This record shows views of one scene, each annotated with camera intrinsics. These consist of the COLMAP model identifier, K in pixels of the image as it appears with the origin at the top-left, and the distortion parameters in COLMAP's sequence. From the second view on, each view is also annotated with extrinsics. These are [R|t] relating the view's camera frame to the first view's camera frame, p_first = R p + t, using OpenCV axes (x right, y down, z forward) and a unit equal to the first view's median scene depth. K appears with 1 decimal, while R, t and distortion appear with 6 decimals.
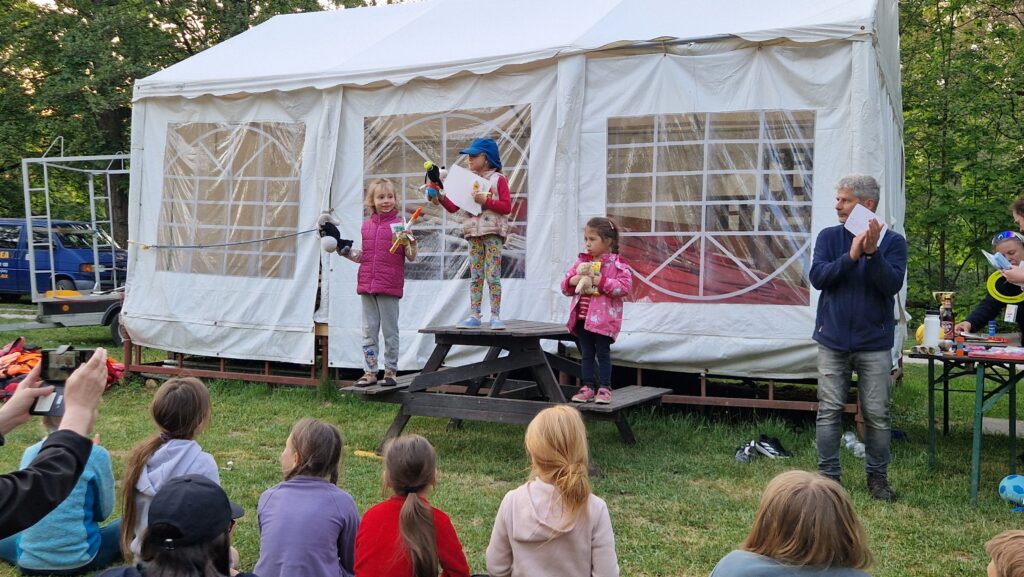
lens RADIAL K [[1015.9, 0, 495.8], [0, 1015.9, 301.3], [0, 0, 1]] dist [0.078748, -0.095793]
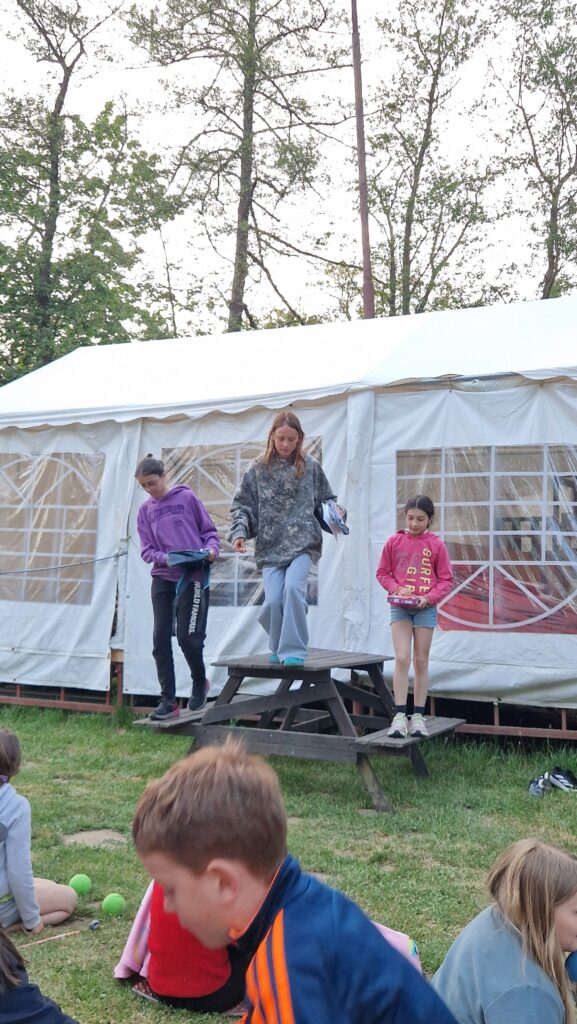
lens RADIAL K [[1017.8, 0, 283.6], [0, 1017.8, 499.6], [0, 0, 1]] dist [0.061785, -0.030110]
pose [[0.999919, -0.004570, -0.011910, 0.007148], [0.003304, 0.994550, -0.104208, -0.021571], [0.012321, 0.104160, 0.994484, -0.021622]]
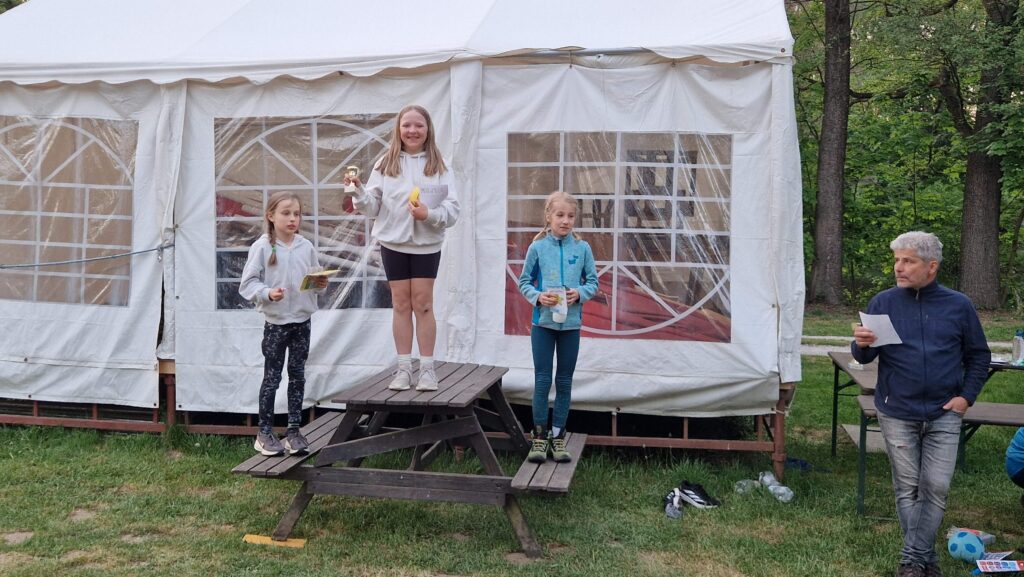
lens RADIAL K [[1017.8, 0, 485.4], [0, 1017.8, 287.7], [0, 0, 1]] dist [0.061785, -0.030110]
pose [[0.972847, -0.020083, 0.230577, -0.114777], [0.009471, 0.998848, 0.047036, -0.081260], [-0.231256, -0.043575, 0.971916, 0.115724]]
